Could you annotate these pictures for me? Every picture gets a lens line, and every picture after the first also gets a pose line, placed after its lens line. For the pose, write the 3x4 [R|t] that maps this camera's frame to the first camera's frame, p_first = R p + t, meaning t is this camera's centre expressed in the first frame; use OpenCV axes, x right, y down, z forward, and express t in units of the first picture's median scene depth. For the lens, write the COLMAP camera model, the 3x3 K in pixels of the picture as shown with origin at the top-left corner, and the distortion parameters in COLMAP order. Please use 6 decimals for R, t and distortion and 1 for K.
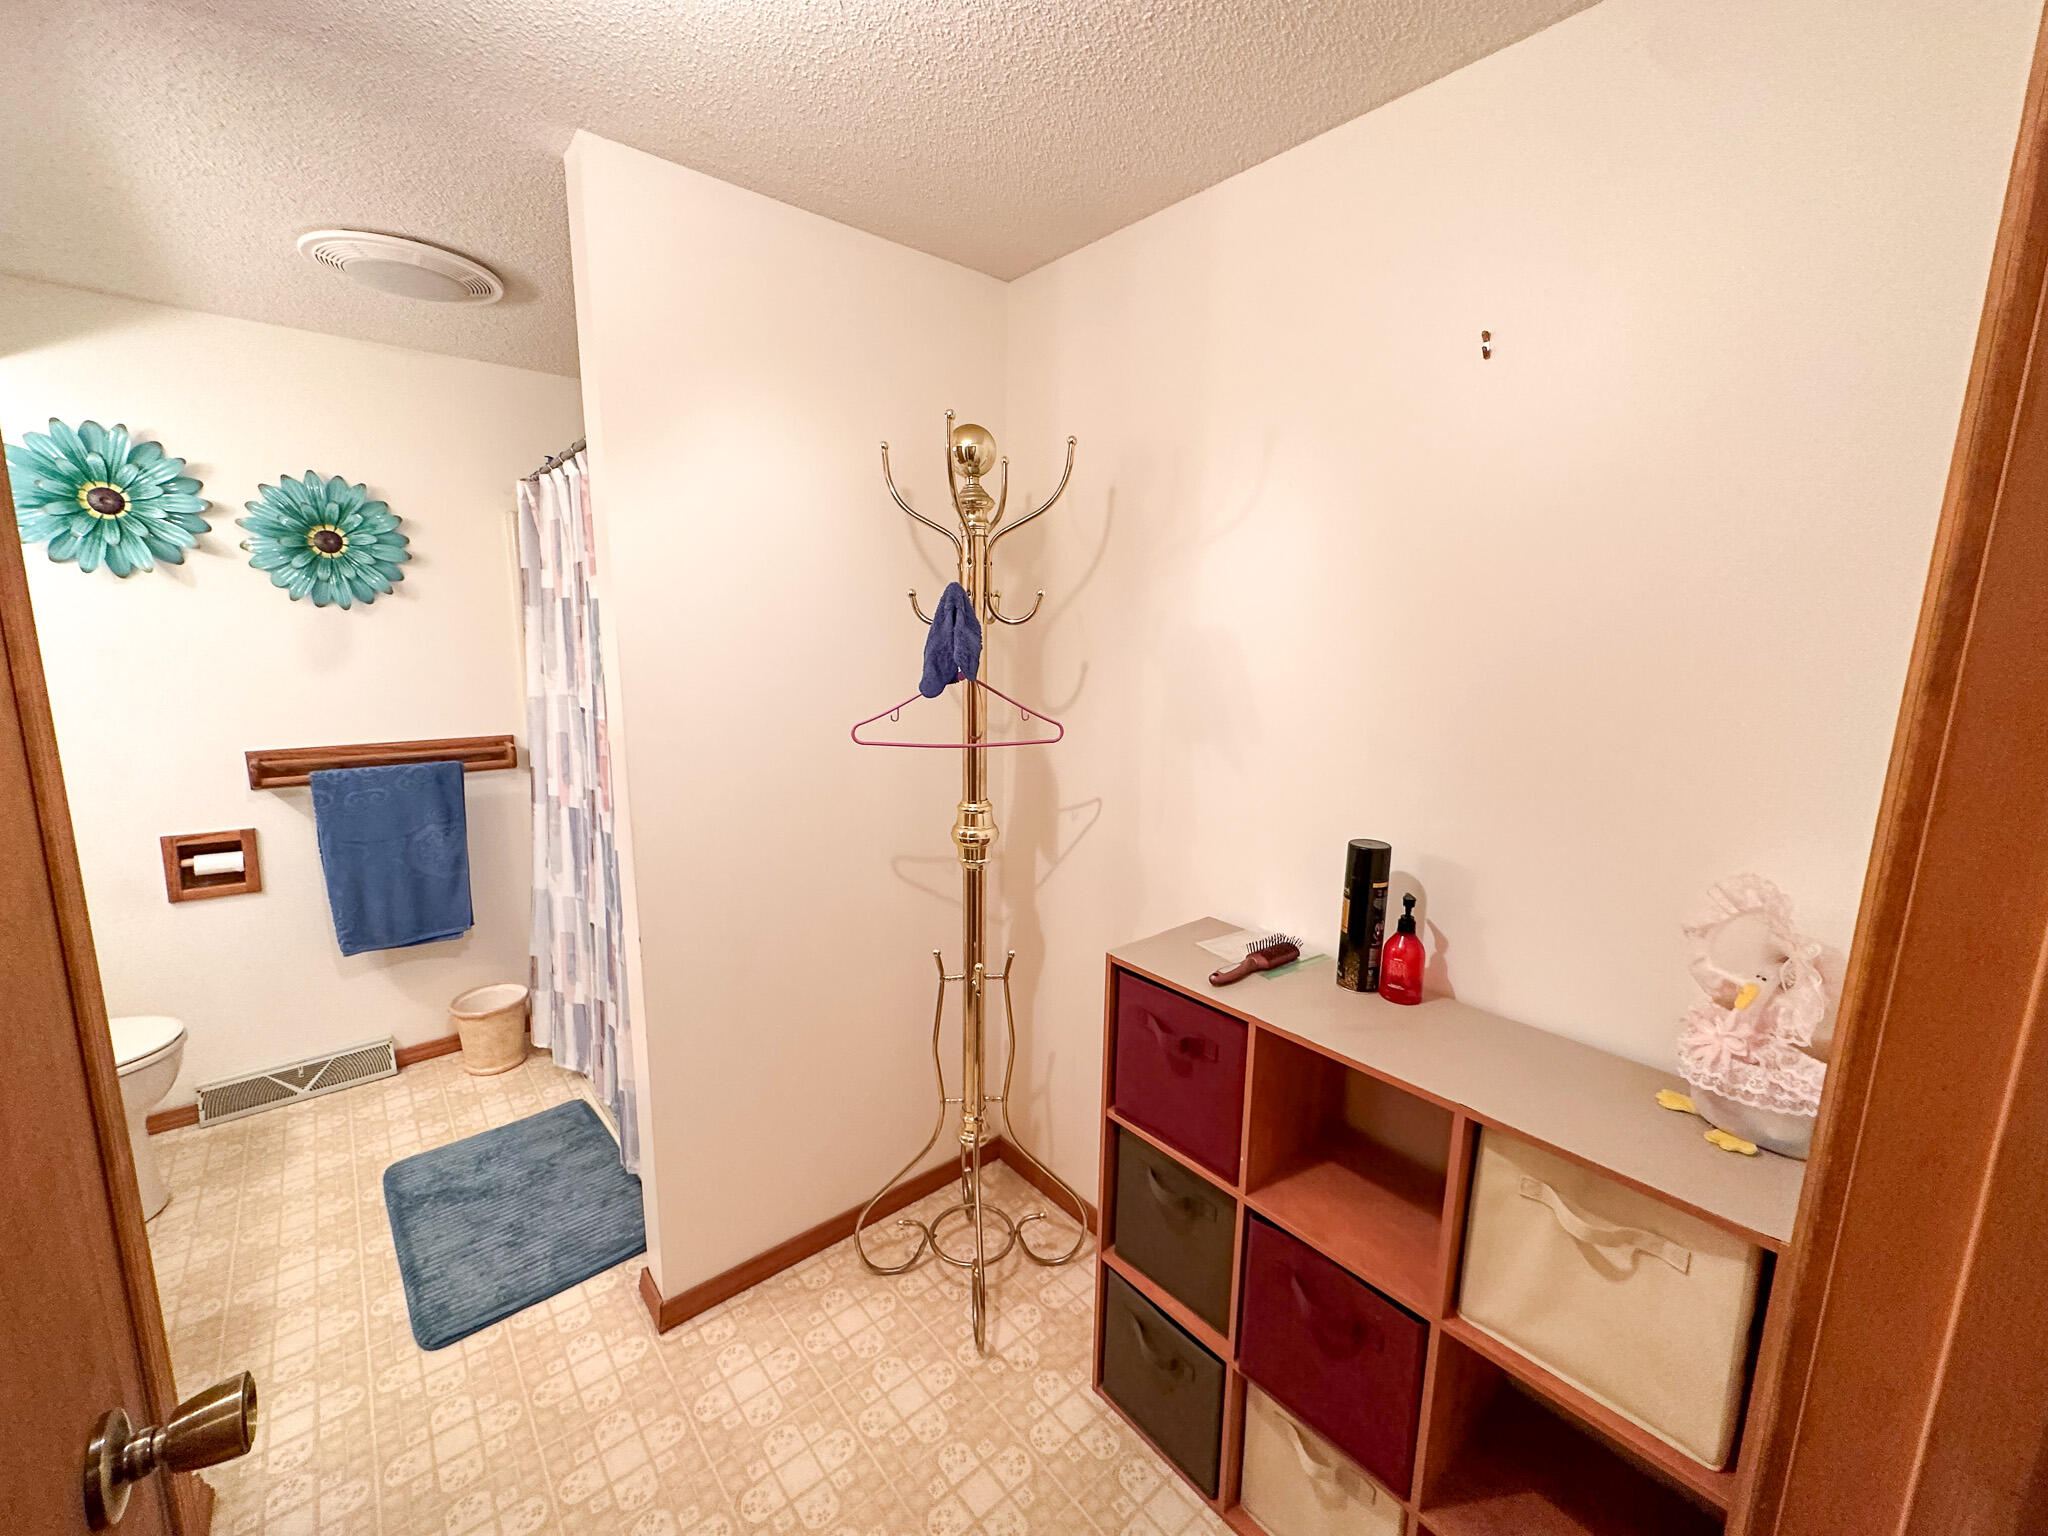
lens RADIAL K [[815.1, 0, 1022.2], [0, 815.1, 768.3], [0, 0, 1]] dist [-0.001349, -0.000284]
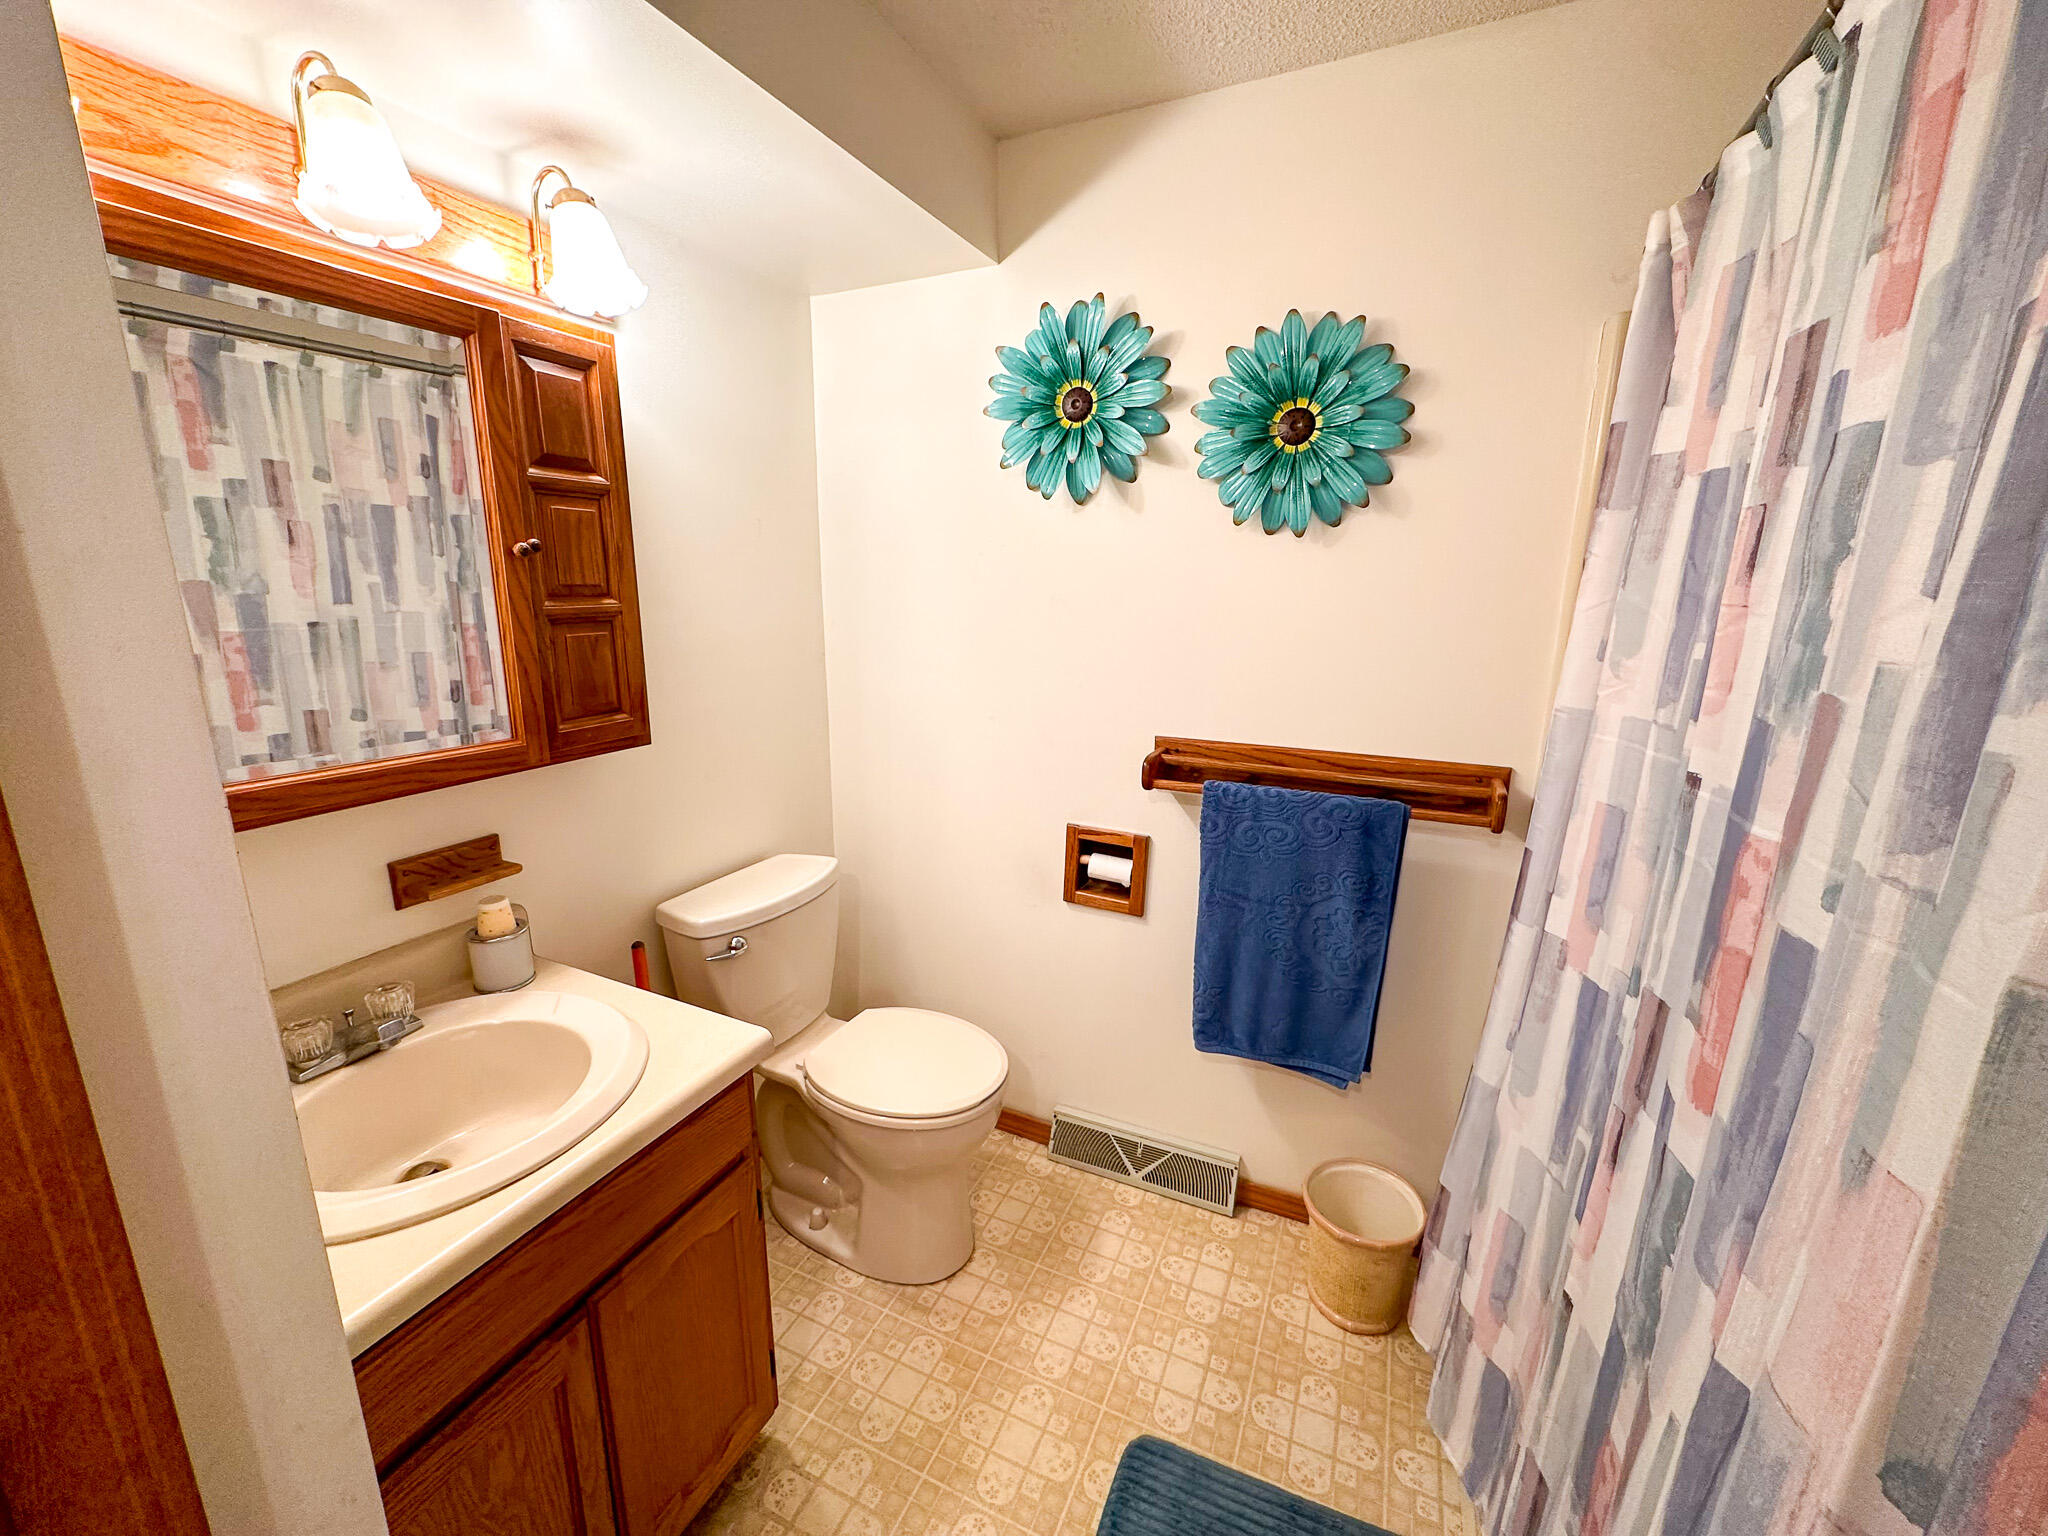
lens RADIAL K [[815.1, 0, 1022.2], [0, 815.1, 768.3], [0, 0, 1]] dist [-0.001349, -0.000284]
pose [[0.416882, 0.195741, -0.887635, -0.328706], [-0.157987, 0.977278, 0.141310, -0.075648], [0.895126, 0.081325, 0.438334, 0.551488]]
